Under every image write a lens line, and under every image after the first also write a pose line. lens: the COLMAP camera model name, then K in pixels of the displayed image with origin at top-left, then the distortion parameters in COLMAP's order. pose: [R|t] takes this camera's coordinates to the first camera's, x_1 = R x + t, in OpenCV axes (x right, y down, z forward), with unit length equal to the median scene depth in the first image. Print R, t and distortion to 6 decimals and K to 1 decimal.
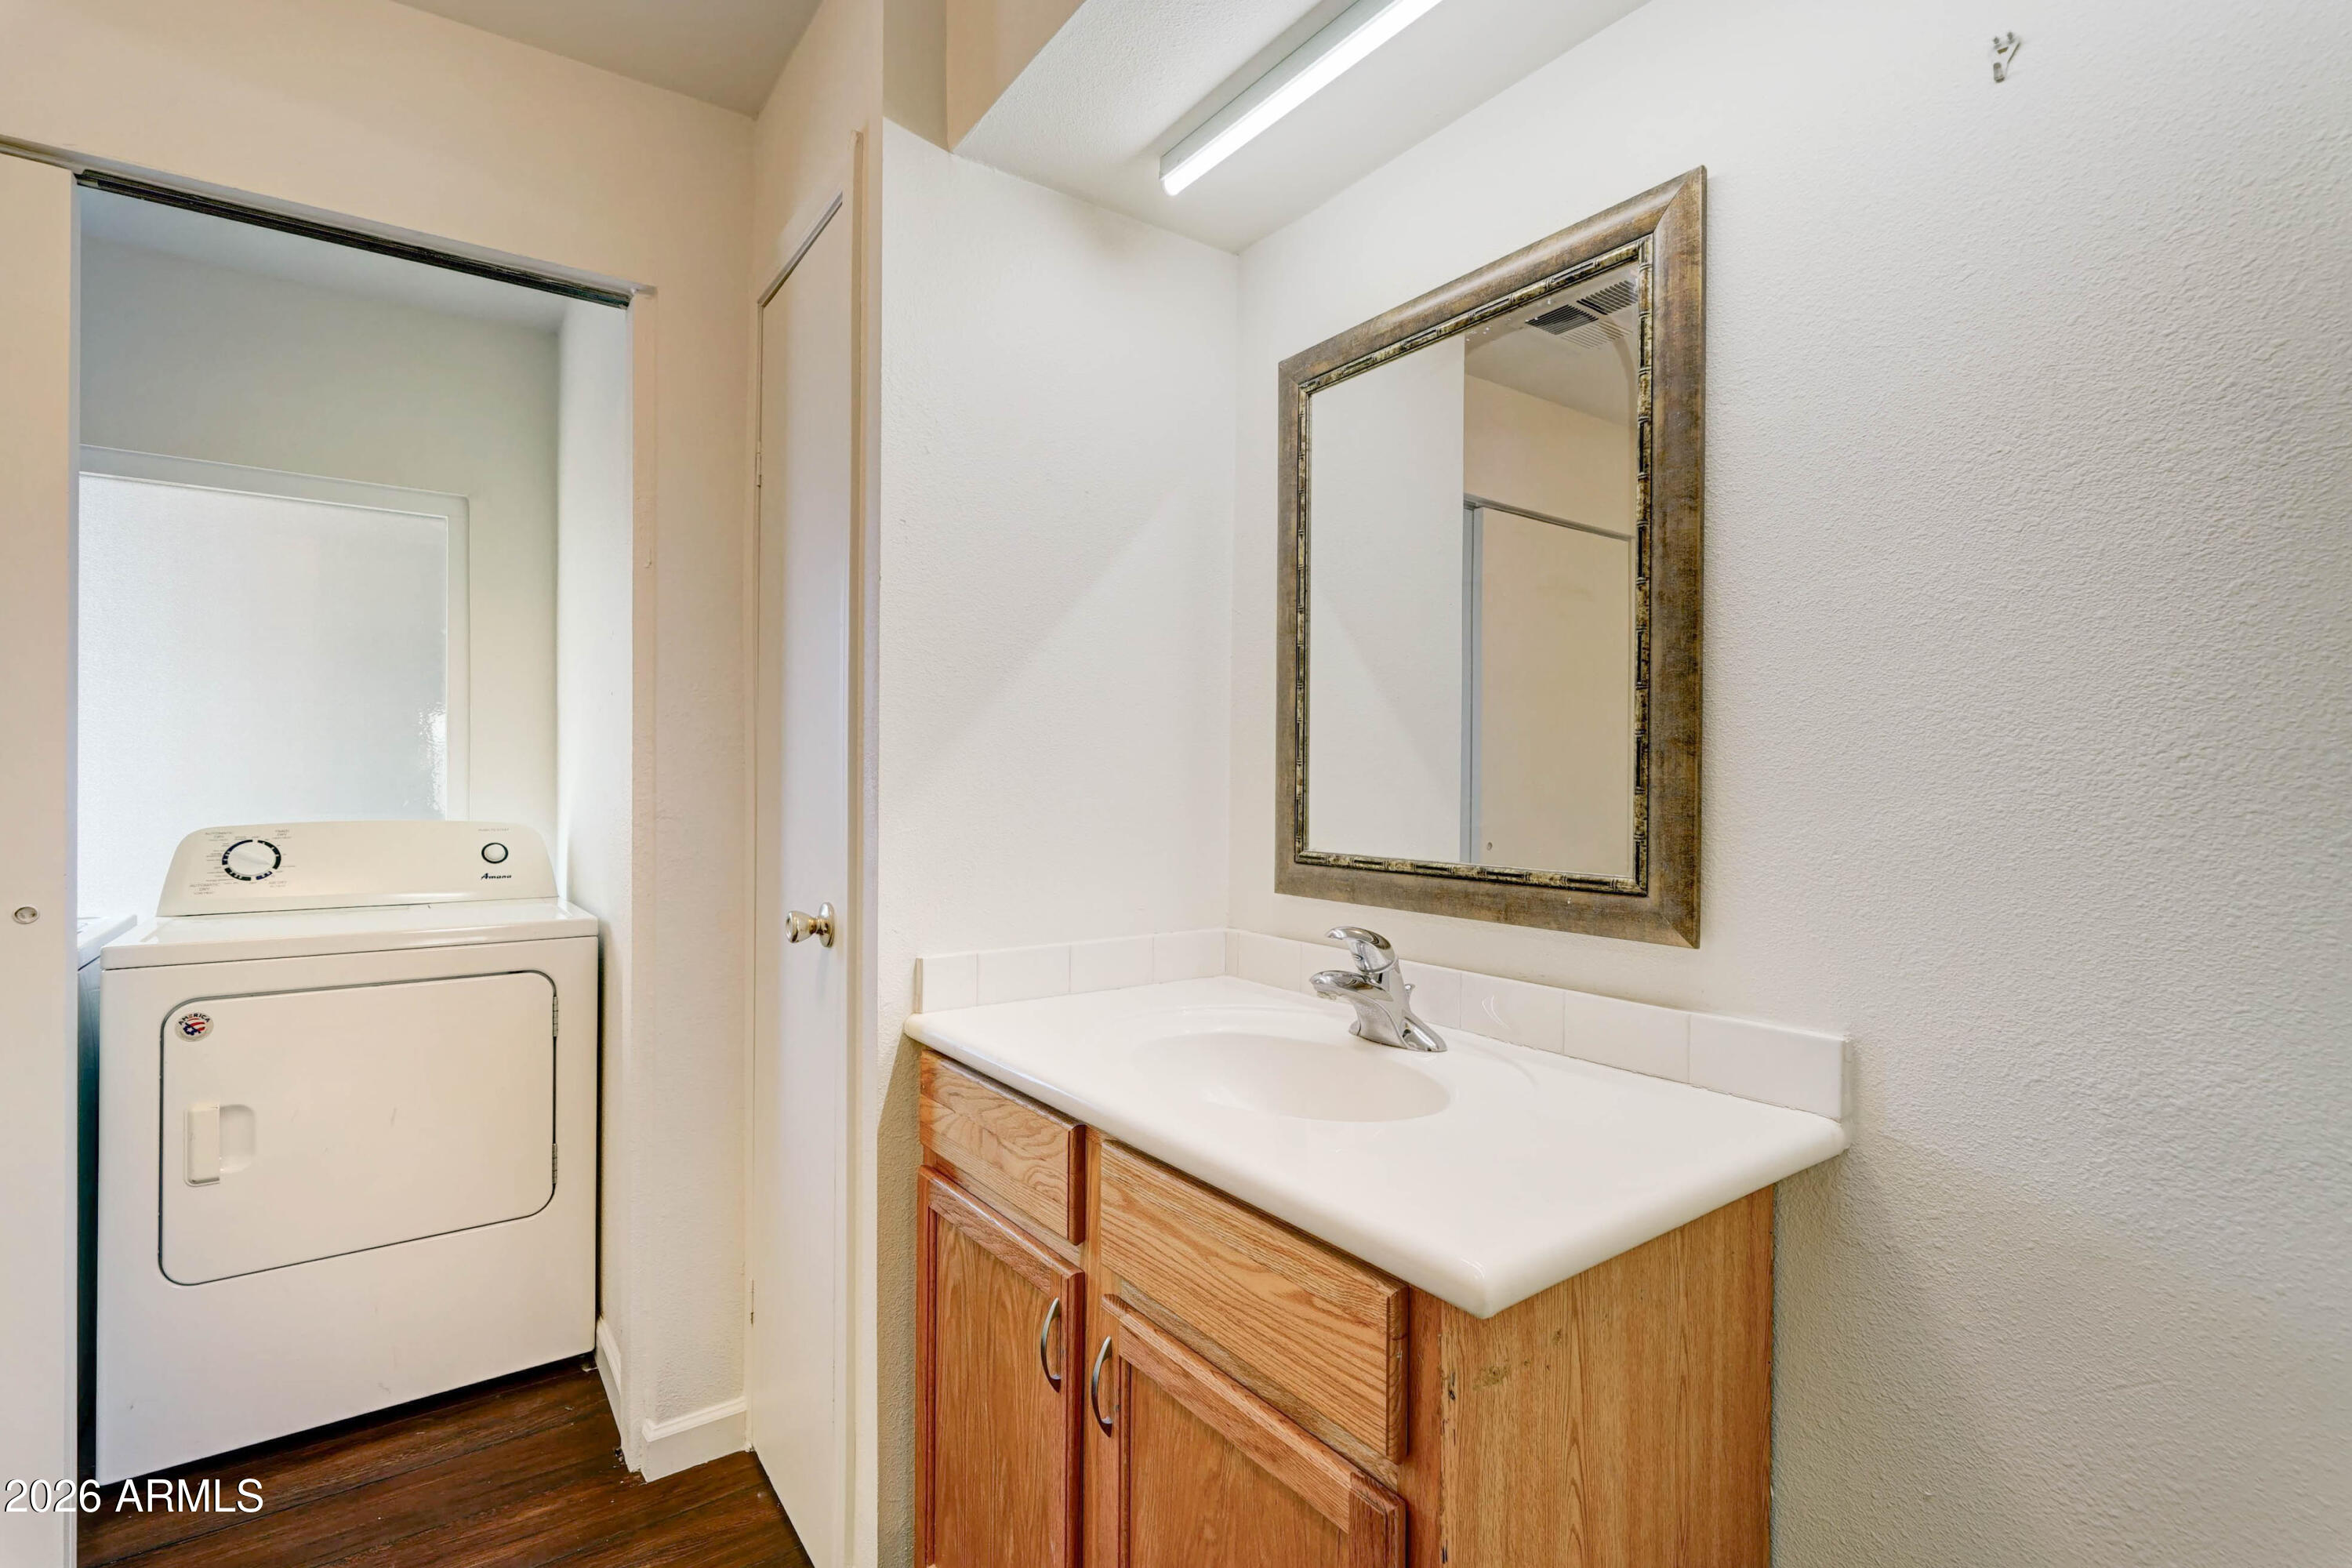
lens RADIAL K [[1053.1, 0, 1139.0], [0, 1053.1, 778.0], [0, 0, 1]] dist [0.000068, 0.000049]
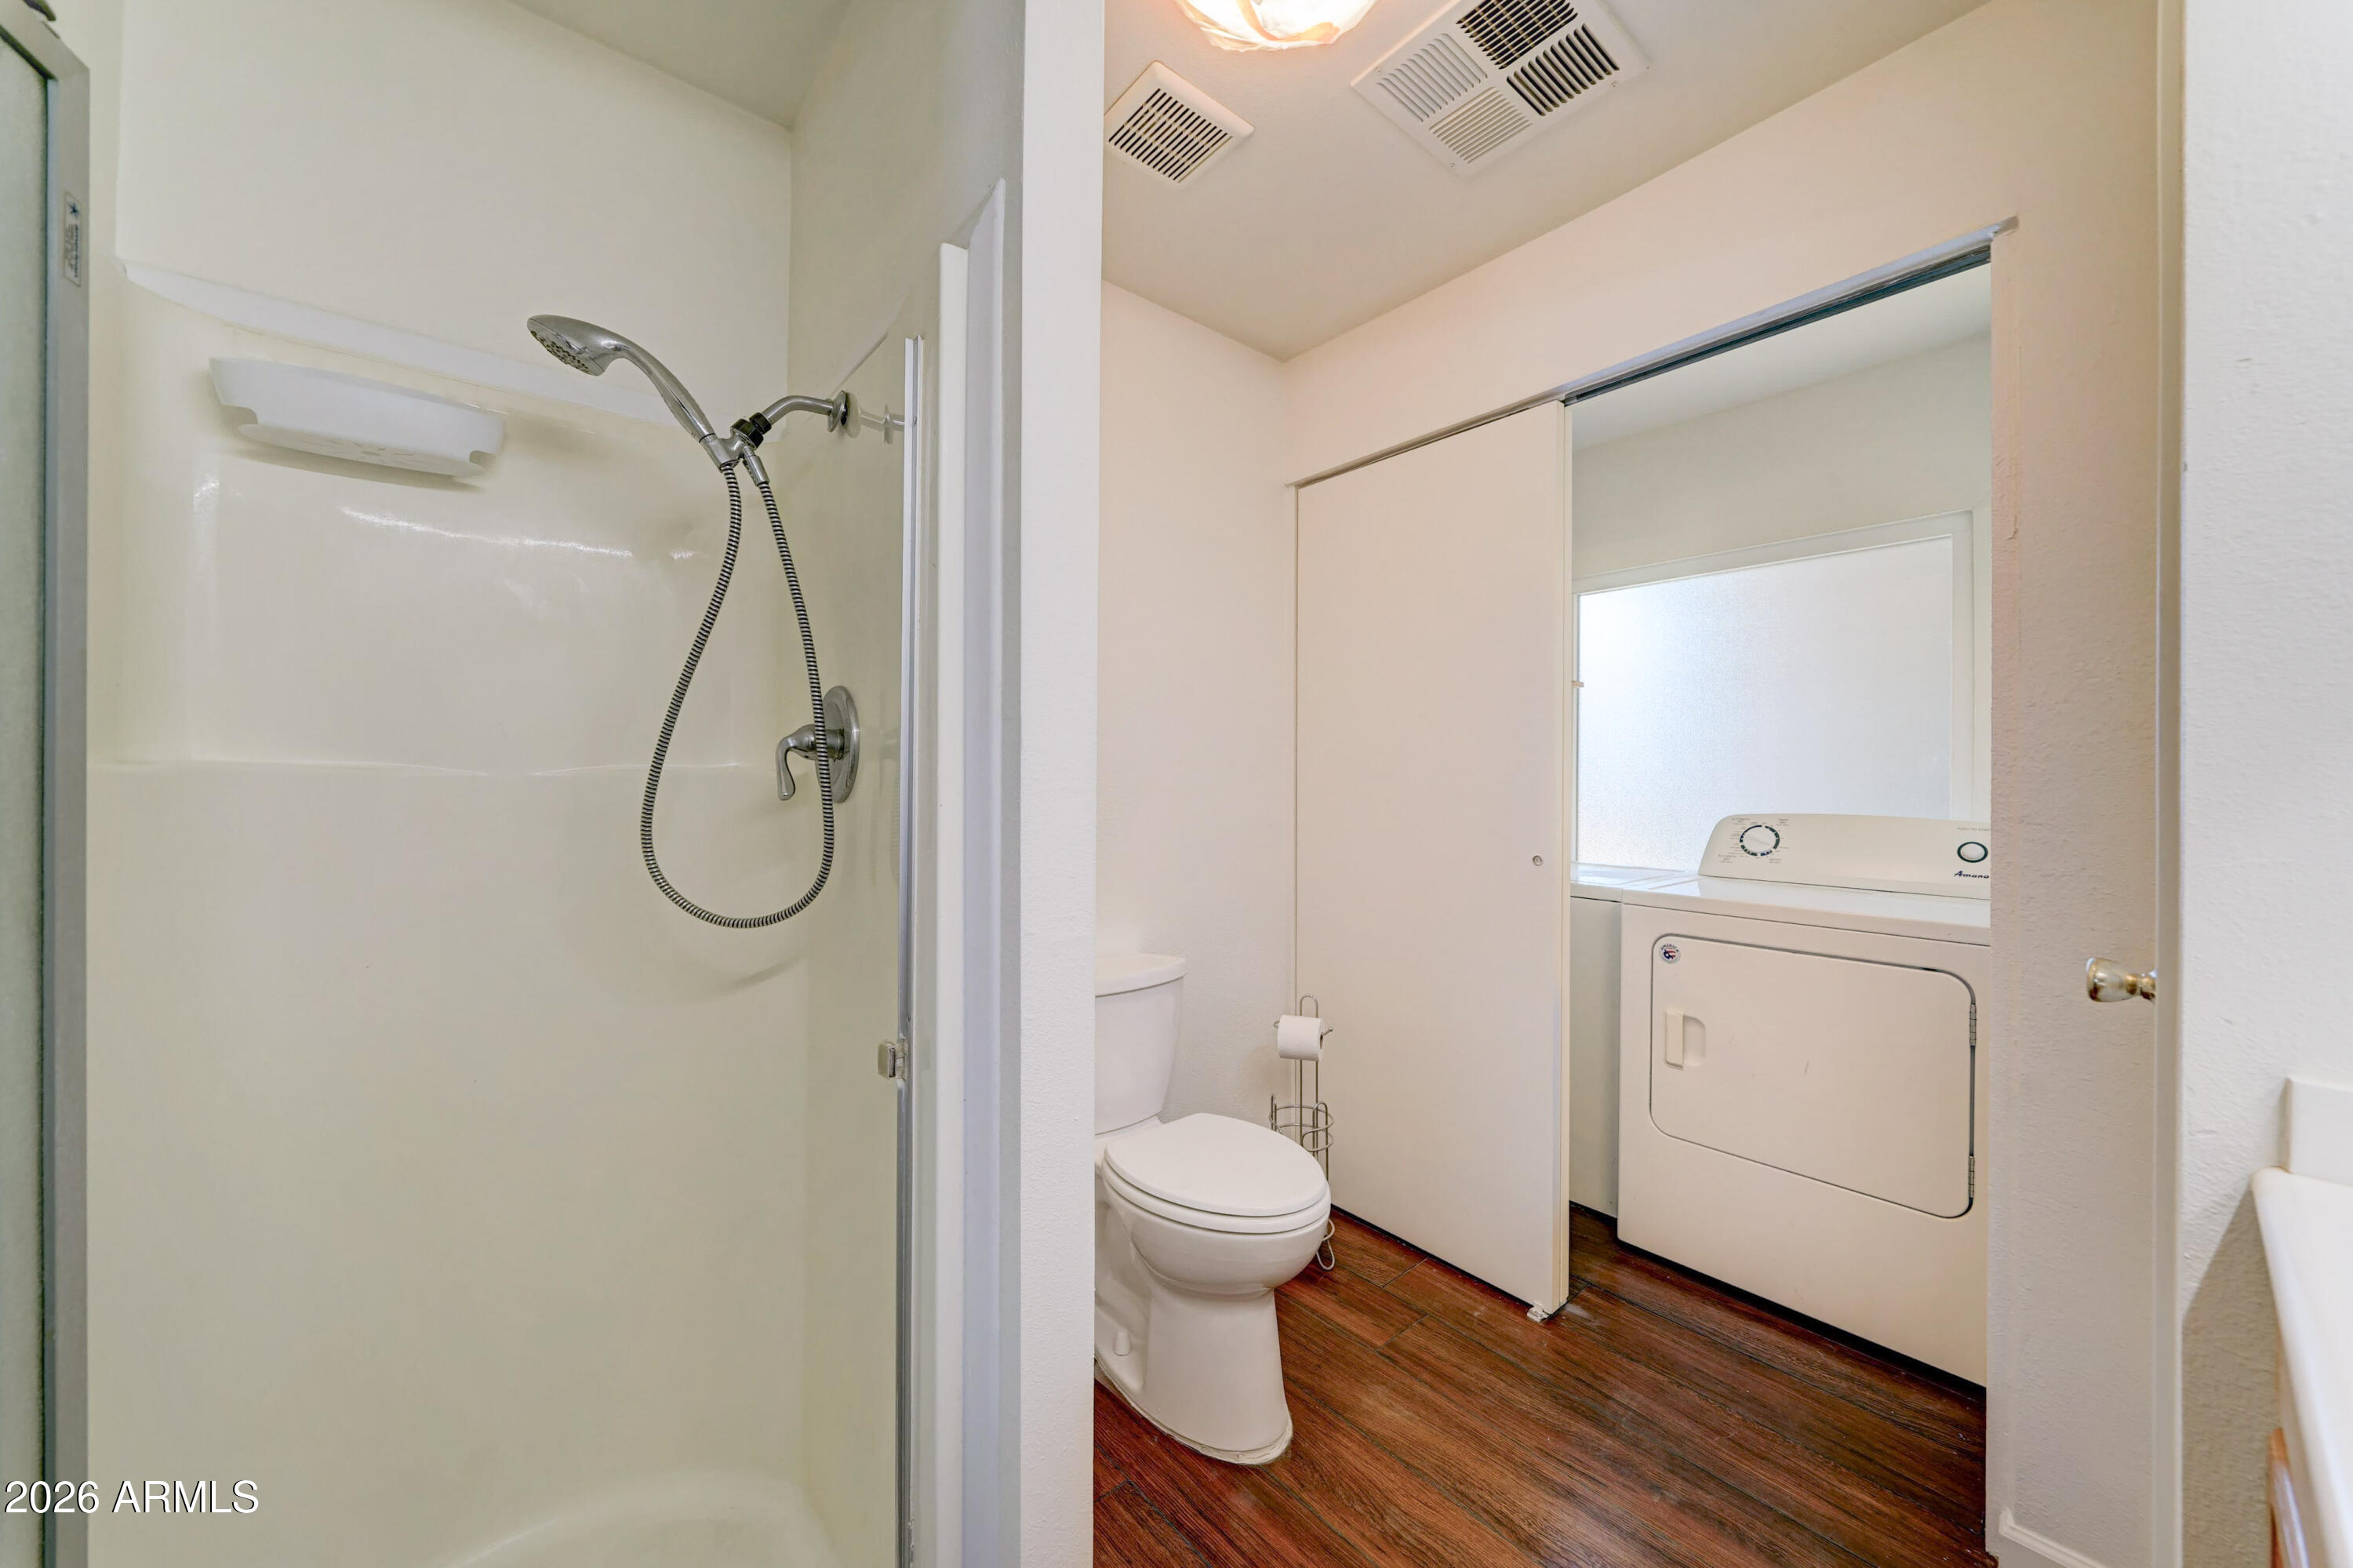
lens RADIAL K [[824.0, 0, 1197.2], [0, 824.0, 774.7], [0, 0, 1]] dist [-0.001500, 0.000098]
pose [[0.123032, -0.004564, -0.992392, 0.120514], [-0.000611, 0.999989, -0.004675, 0.000892], [0.992403, 0.001182, 0.123028, 0.221262]]
